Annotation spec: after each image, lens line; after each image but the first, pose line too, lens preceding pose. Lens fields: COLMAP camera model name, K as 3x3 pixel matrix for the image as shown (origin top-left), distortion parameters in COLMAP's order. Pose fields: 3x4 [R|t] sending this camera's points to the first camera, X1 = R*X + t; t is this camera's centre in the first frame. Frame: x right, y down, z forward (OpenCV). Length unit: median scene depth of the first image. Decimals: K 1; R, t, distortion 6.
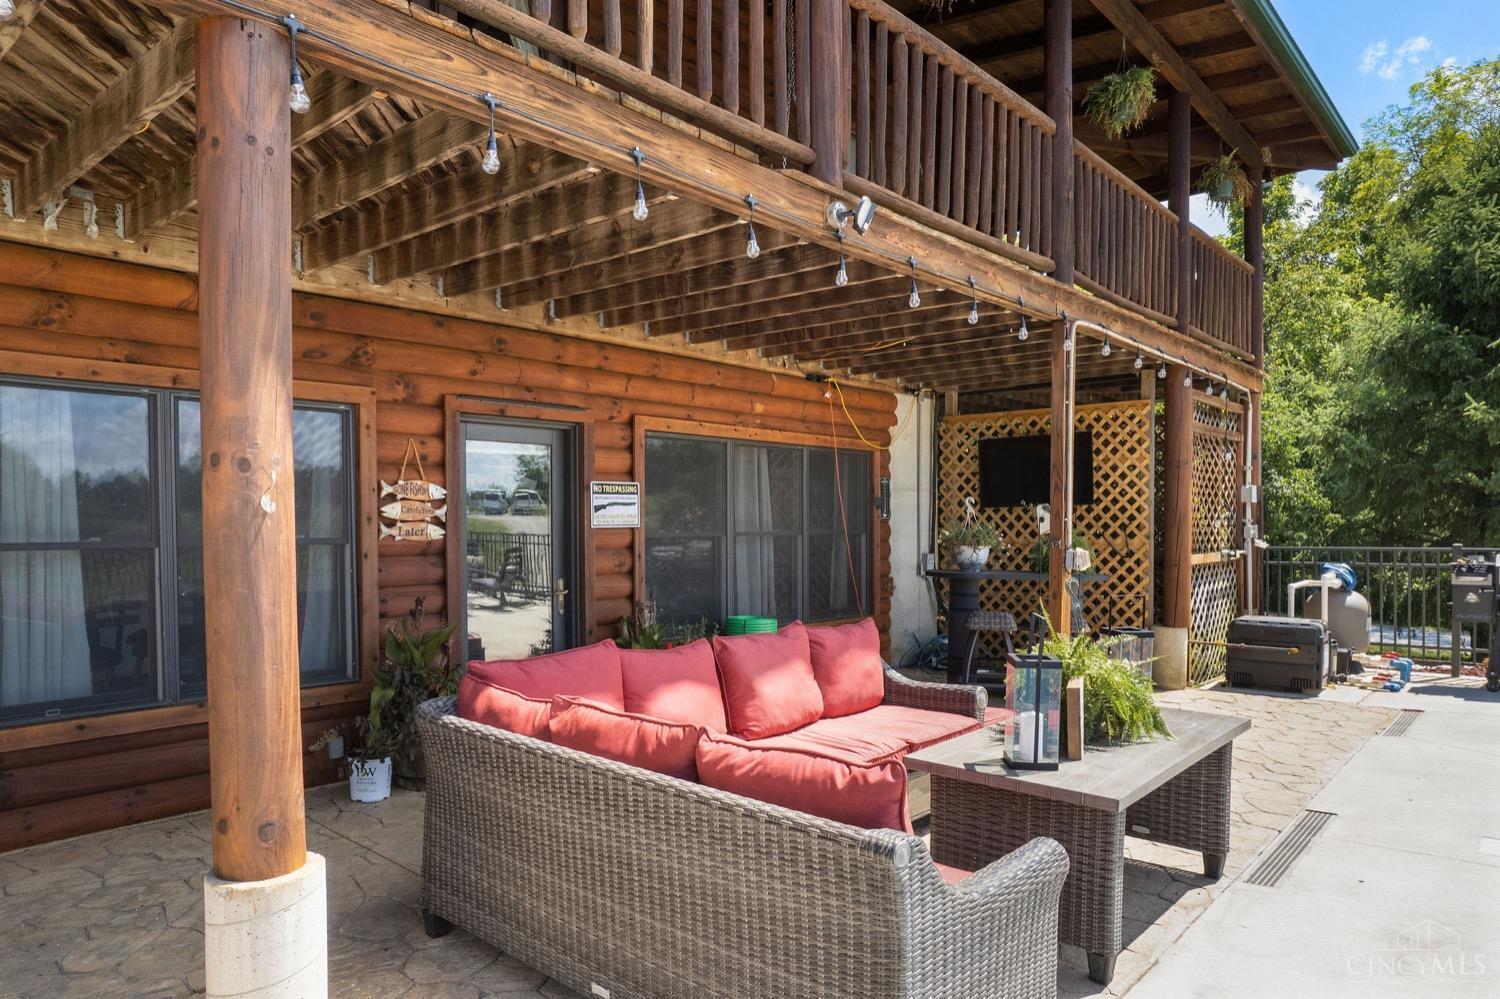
lens RADIAL K [[953.3, 0, 750.2], [0, 953.3, 503.7], [0, 0, 1]] dist [0.008338, 0.002991]
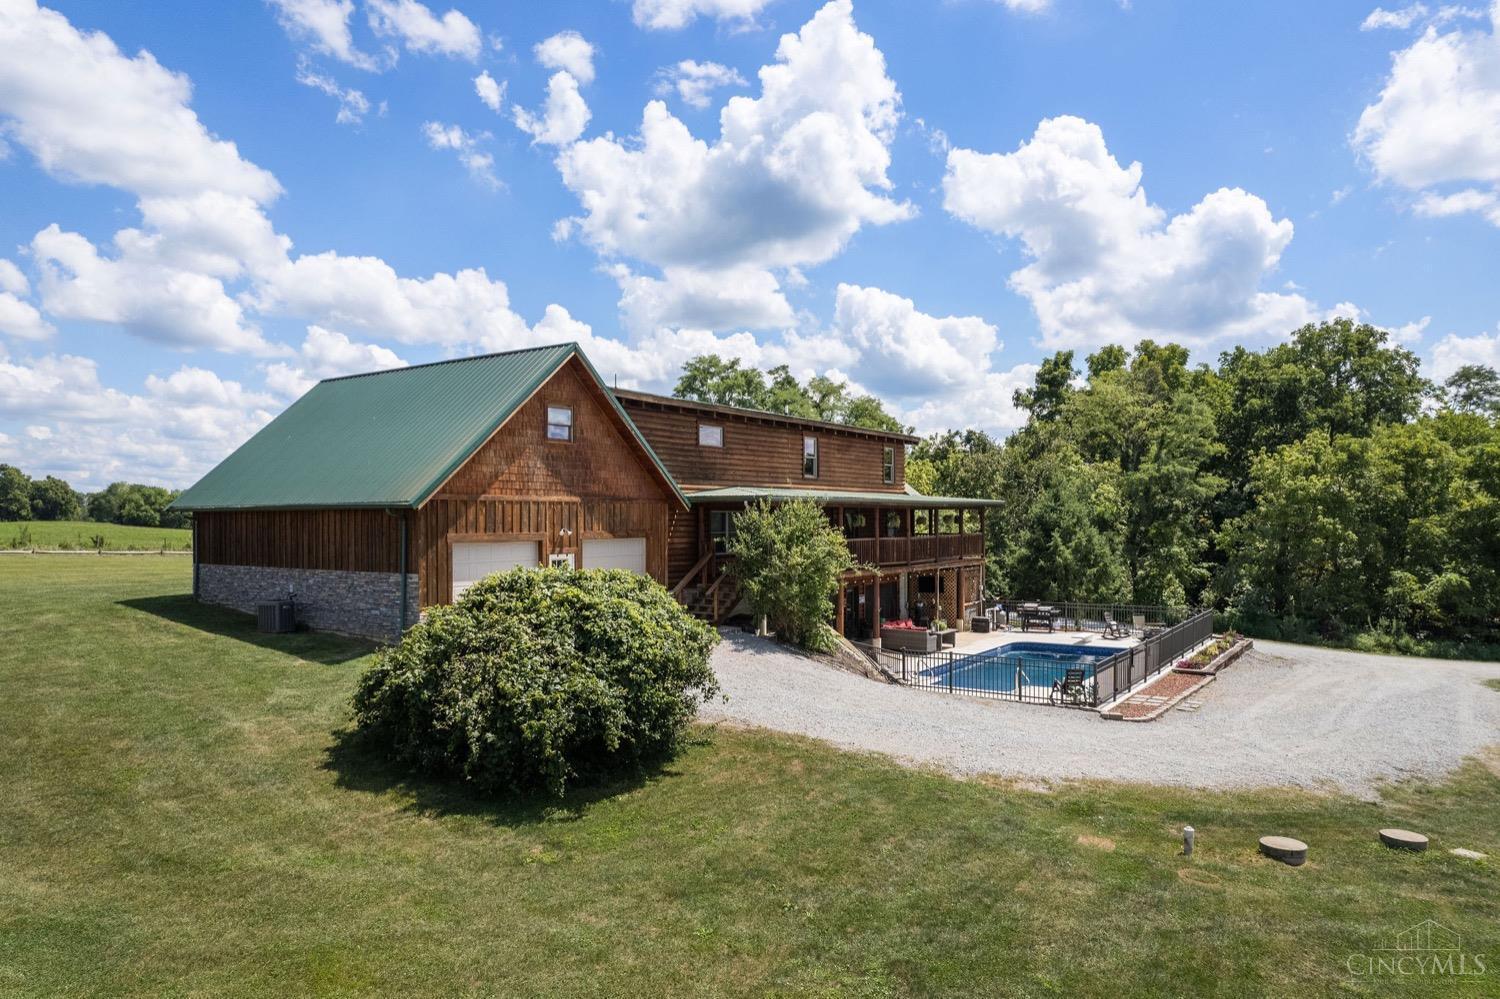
lens RADIAL K [[953.3, 0, 749.8], [0, 953.3, 502.3], [0, 0, 1]] dist [0.008338, 0.002991]
pose [[0.992218, -0.003252, 0.124467, -1.175614], [0.006020, 0.999743, -0.021871, -0.353164], [-0.124364, 0.022450, 0.991983, -3.566306]]
